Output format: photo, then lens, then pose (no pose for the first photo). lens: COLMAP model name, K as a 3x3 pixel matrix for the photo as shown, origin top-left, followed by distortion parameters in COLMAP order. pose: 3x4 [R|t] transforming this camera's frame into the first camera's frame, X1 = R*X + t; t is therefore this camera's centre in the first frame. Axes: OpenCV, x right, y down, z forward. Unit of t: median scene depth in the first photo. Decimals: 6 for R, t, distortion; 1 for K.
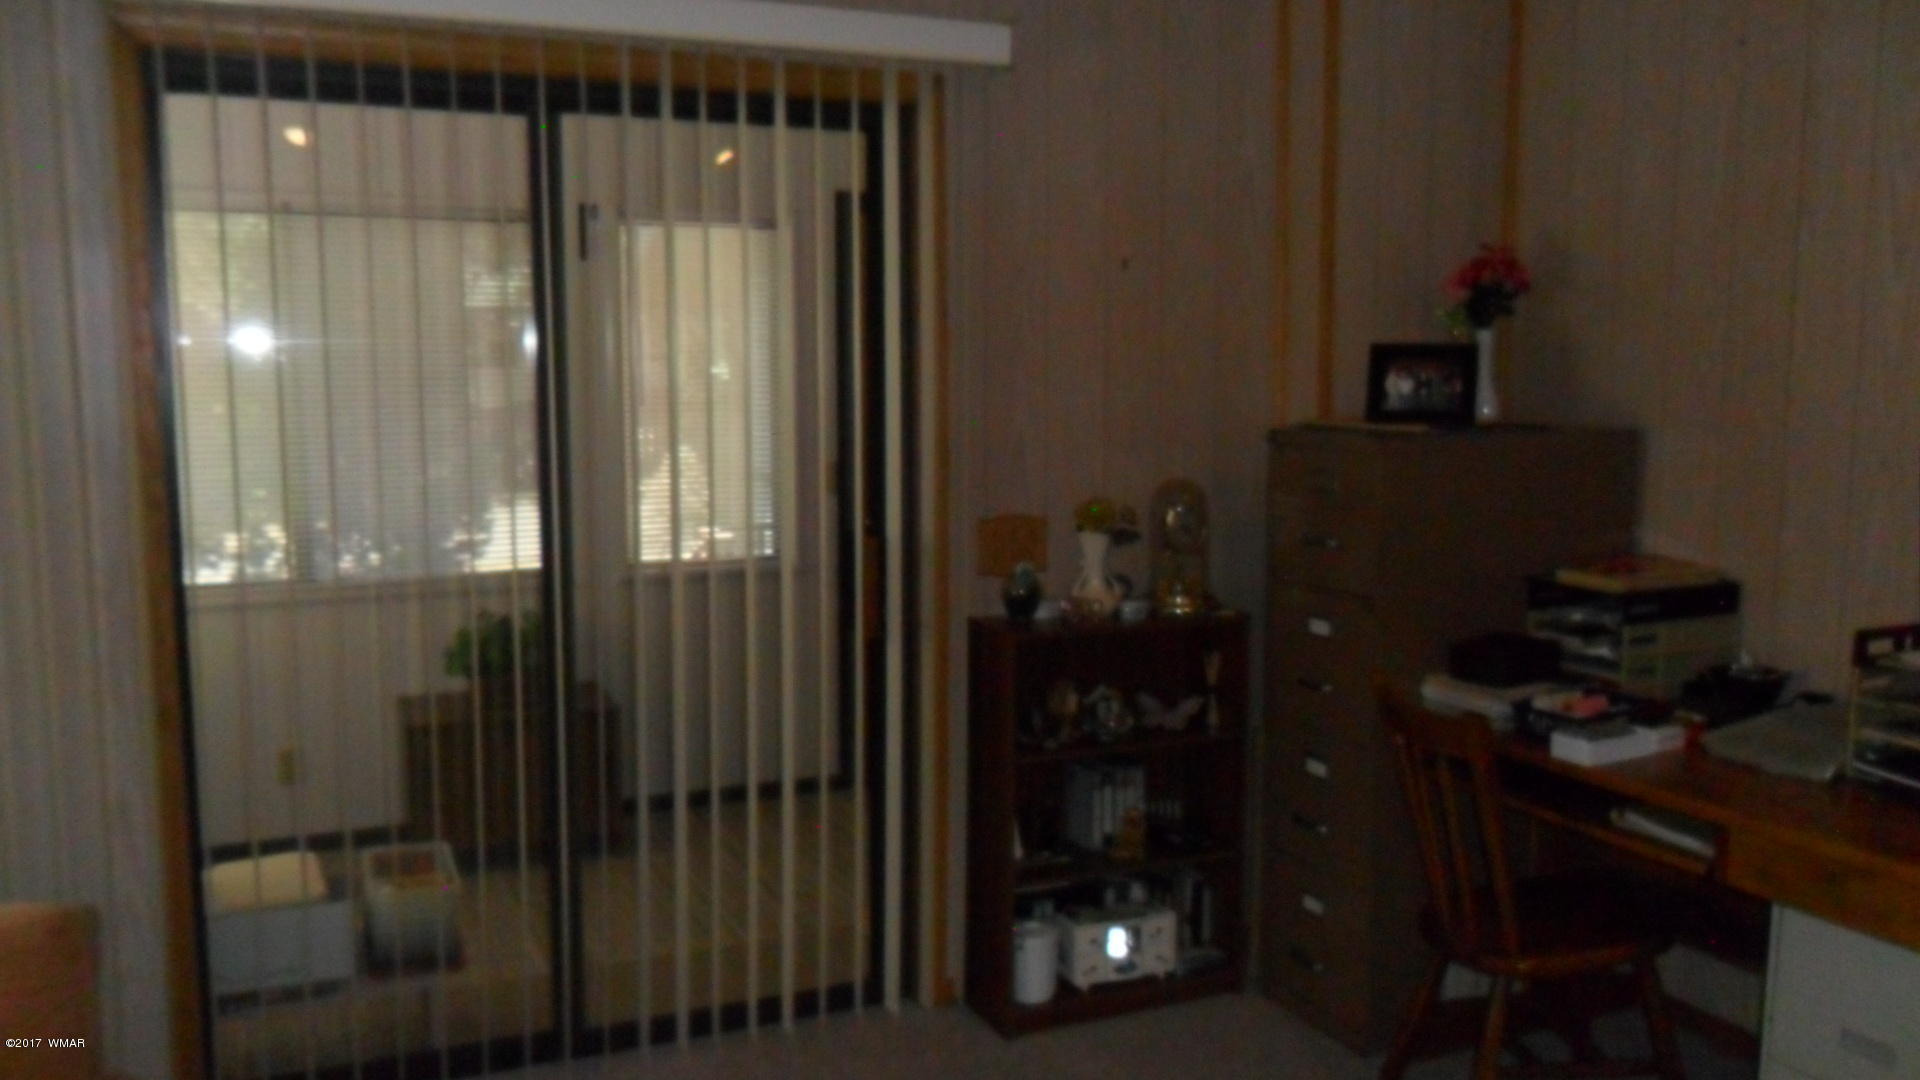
lens RADIAL K [[1572.3, 0, 961.4], [0, 1572.3, 545.9], [0, 0, 1]] dist [-0.026221, 0.031872]
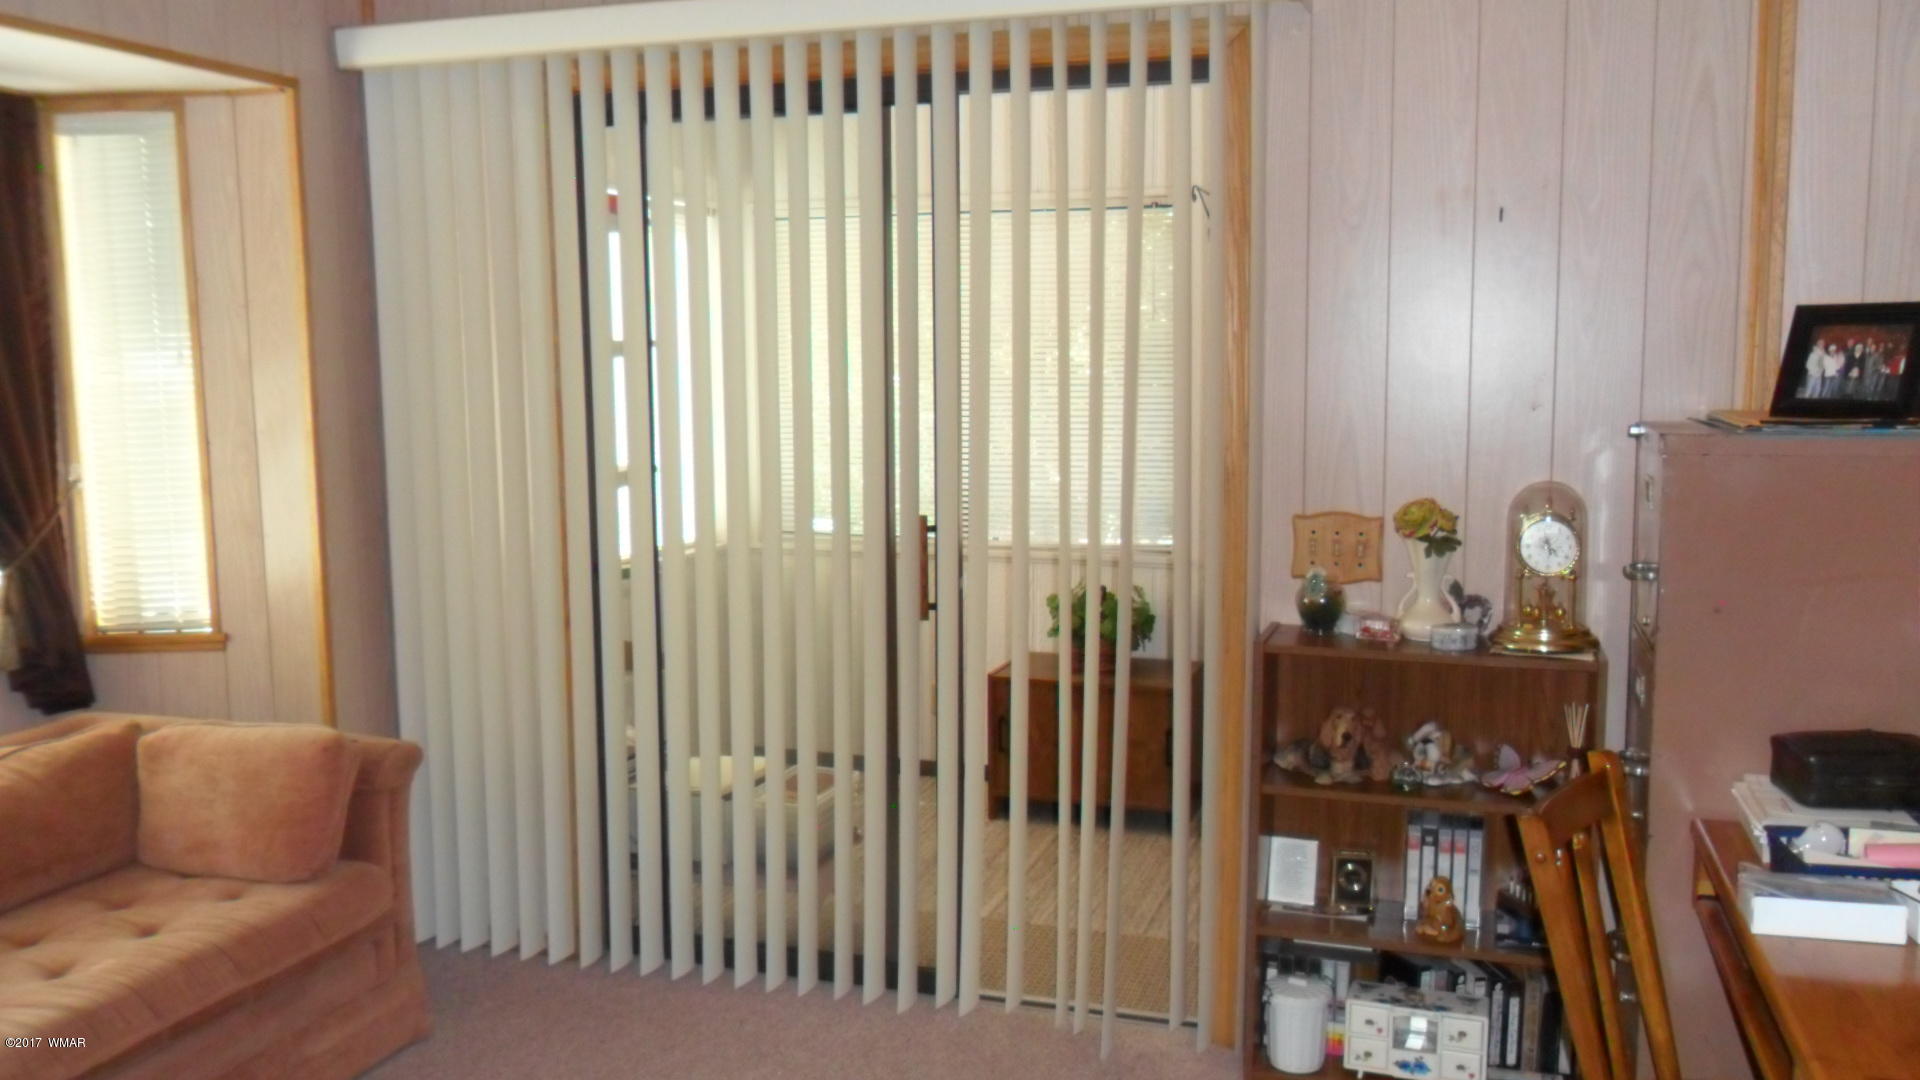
lens RADIAL K [[1572.3, 0, 961.4], [0, 1572.3, 536.4], [0, 0, 1]] dist [-0.026221, 0.031872]
pose [[0.731523, 0.071211, -0.678088, 0.475217], [-0.069059, 0.997155, 0.030218, -0.019479], [0.678310, 0.024723, 0.734359, 0.222026]]
